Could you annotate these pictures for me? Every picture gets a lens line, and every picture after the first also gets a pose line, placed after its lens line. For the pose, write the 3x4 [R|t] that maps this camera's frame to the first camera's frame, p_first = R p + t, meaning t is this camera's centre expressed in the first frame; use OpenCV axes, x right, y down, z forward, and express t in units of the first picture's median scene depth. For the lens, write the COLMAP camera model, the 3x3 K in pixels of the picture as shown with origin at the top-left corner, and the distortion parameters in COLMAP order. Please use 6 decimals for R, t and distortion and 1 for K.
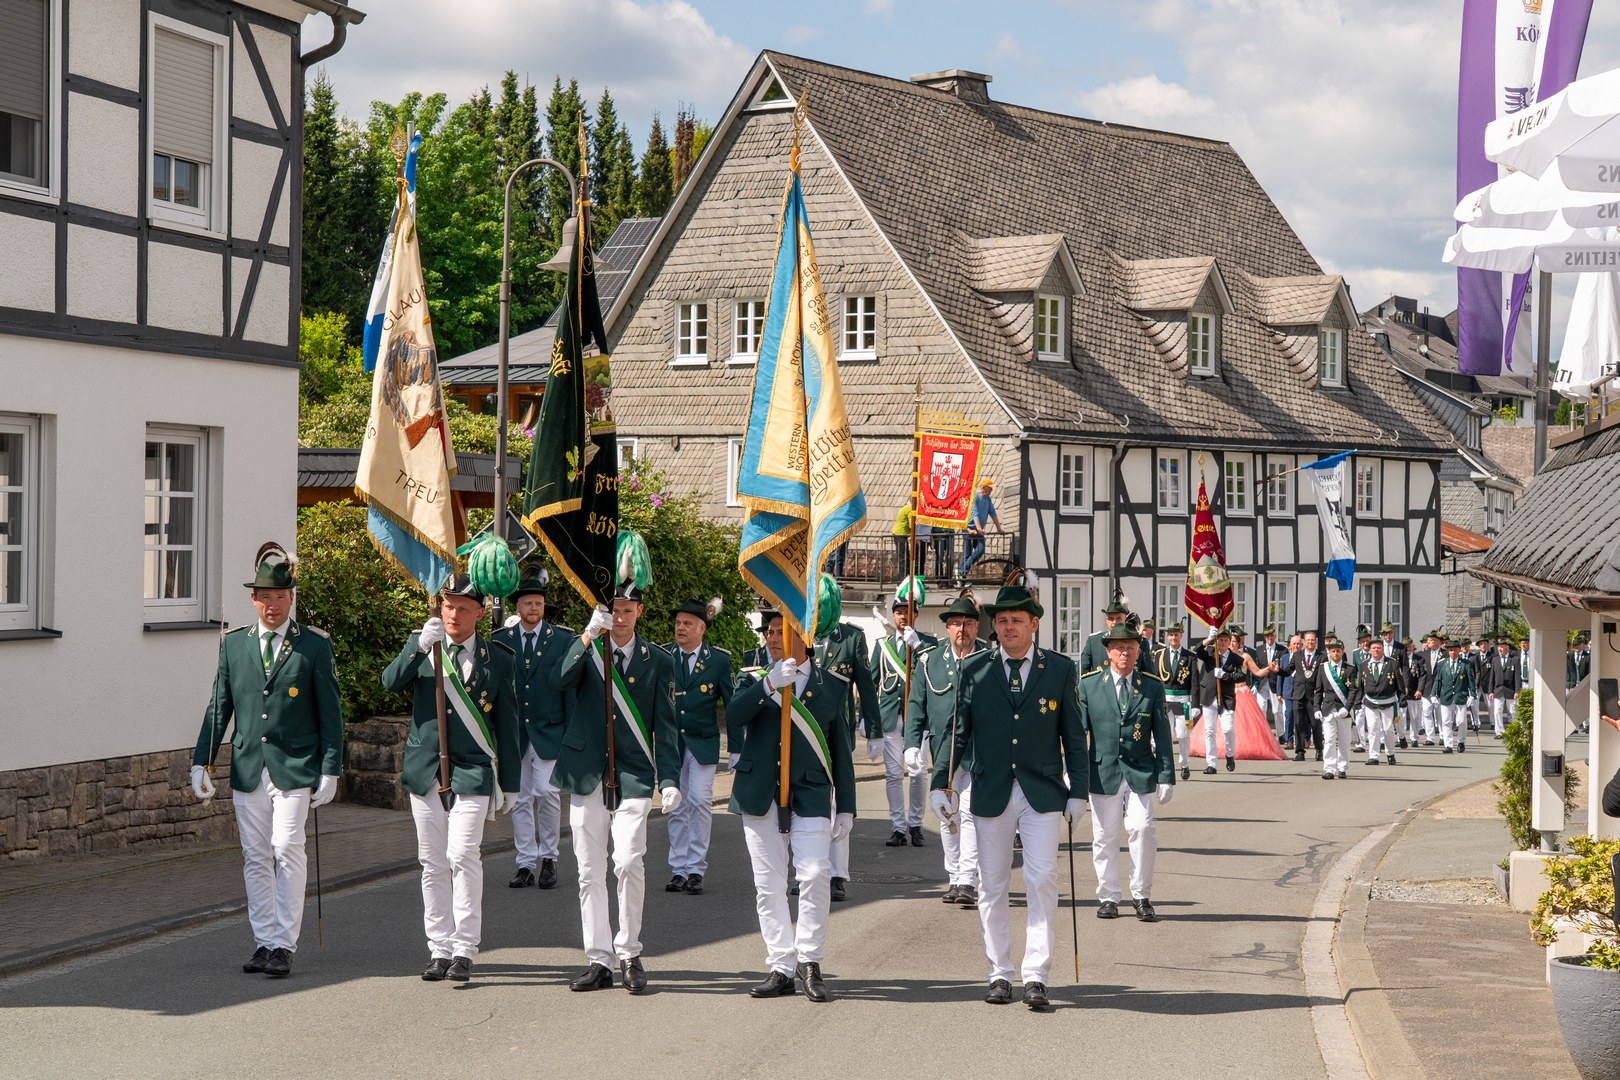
lens RADIAL K [[3089.1, 0, 809.1], [0, 3089.1, 537.4], [0, 0, 1]] dist [-0.003757, 0.000000]
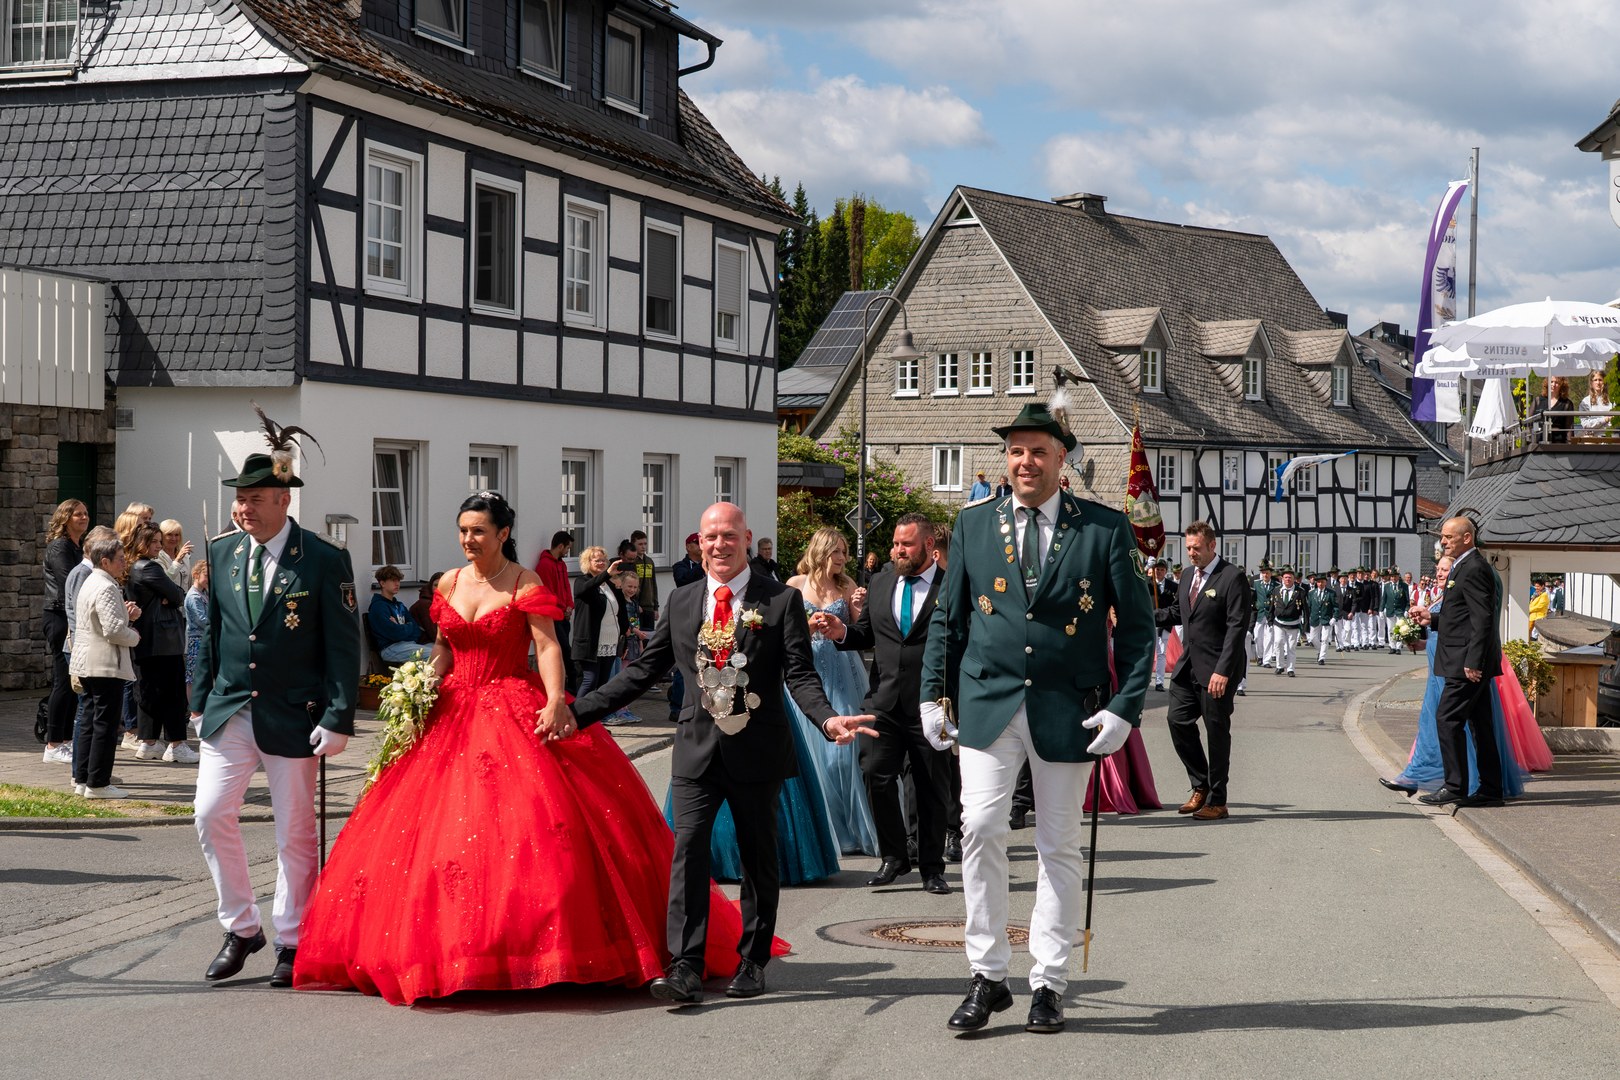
lens RADIAL K [[2403.2, 0, 811.5], [0, 2403.2, 544.9], [0, 0, 1]] dist [0.011712, 0.000000]
pose [[0.998942, -0.005678, -0.045646, -0.031881], [0.006371, 0.999866, 0.015059, -0.001944], [0.045555, -0.015334, 0.998844, -0.161314]]
